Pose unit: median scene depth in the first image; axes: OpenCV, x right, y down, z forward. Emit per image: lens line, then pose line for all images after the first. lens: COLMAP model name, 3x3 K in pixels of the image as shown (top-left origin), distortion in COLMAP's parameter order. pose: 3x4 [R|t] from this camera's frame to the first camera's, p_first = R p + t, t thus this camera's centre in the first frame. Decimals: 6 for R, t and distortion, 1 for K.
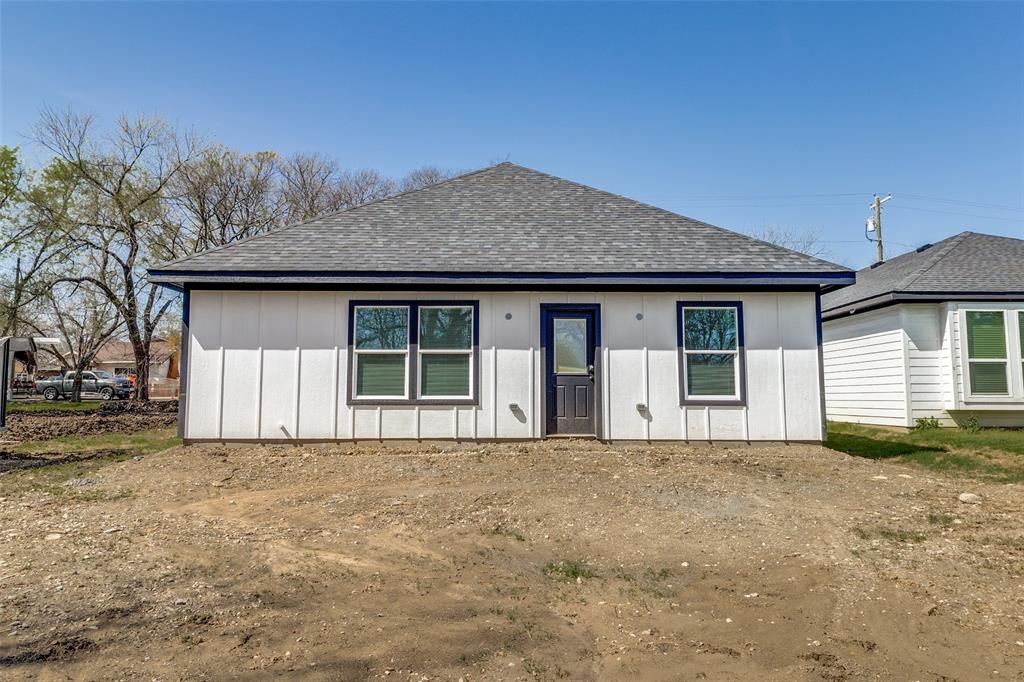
lens RADIAL K [[654.5, 0, 513.6], [0, 654.5, 330.4], [0, 0, 1]] dist [0.000495, -0.000318]
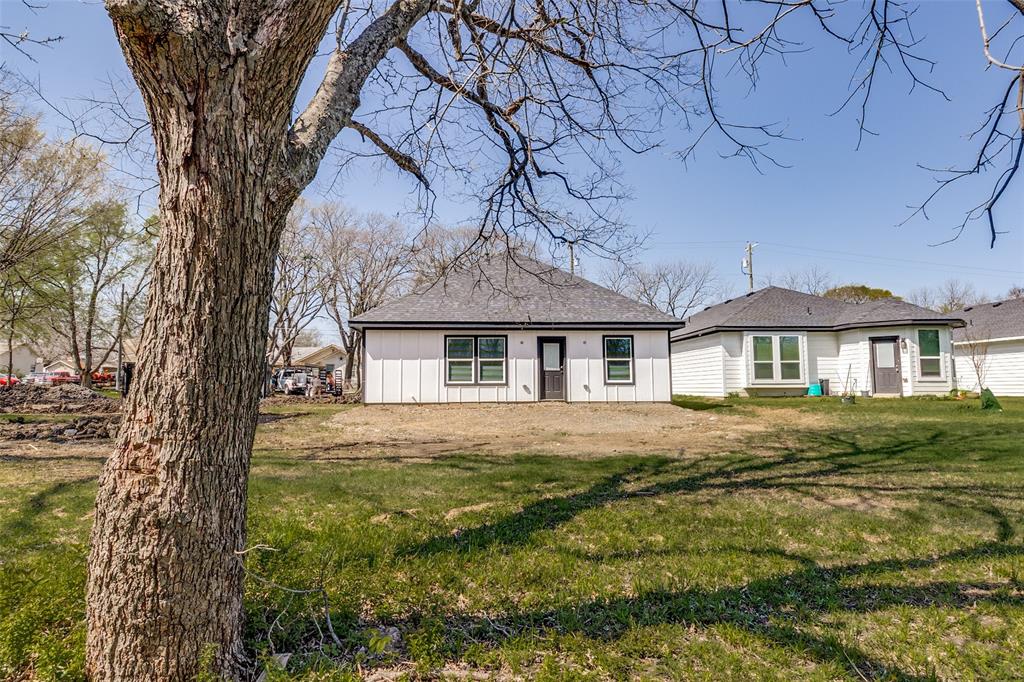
lens RADIAL K [[509.4, 0, 512.1], [0, 509.4, 330.9], [0, 0, 1]] dist [-0.001025, -0.000185]
pose [[0.998724, -0.000980, 0.050491, -0.120779], [0.001334, 0.999975, -0.006984, -0.047810], [-0.050483, 0.007043, 0.998700, -0.610598]]
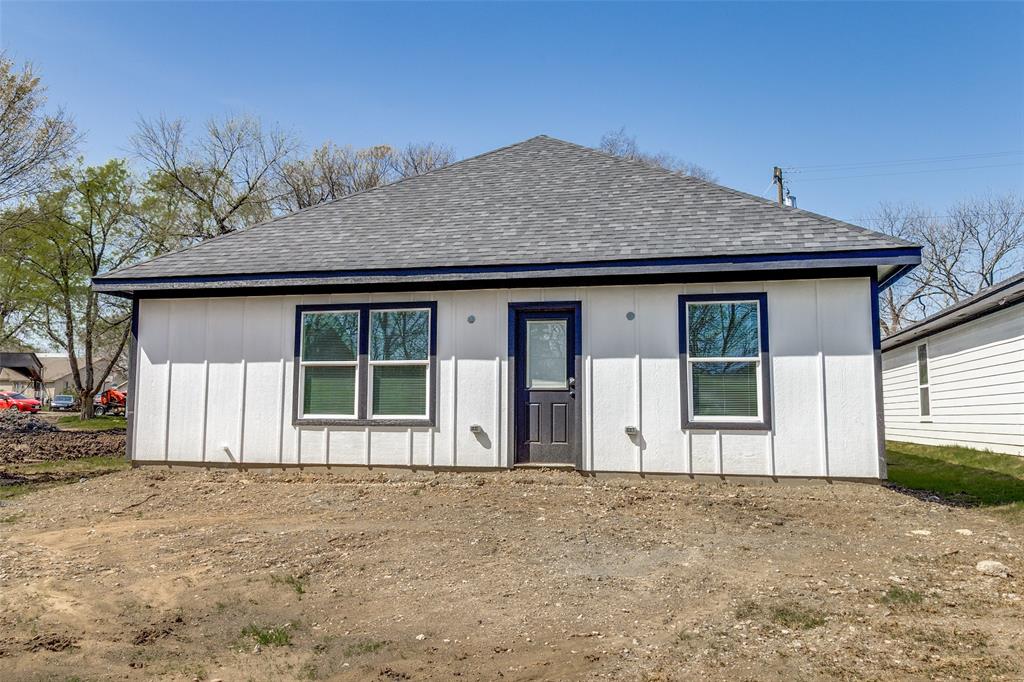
lens RADIAL K [[761.5, 0, 512.0], [0, 761.5, 341.0], [0, 0, 1]] dist [-0.001625, 0.000069]
pose [[0.974460, -0.016994, -0.223919, 0.259320], [0.017453, 0.999848, 0.000068, 0.006614], [0.223884, -0.003975, 0.974608, 0.073653]]
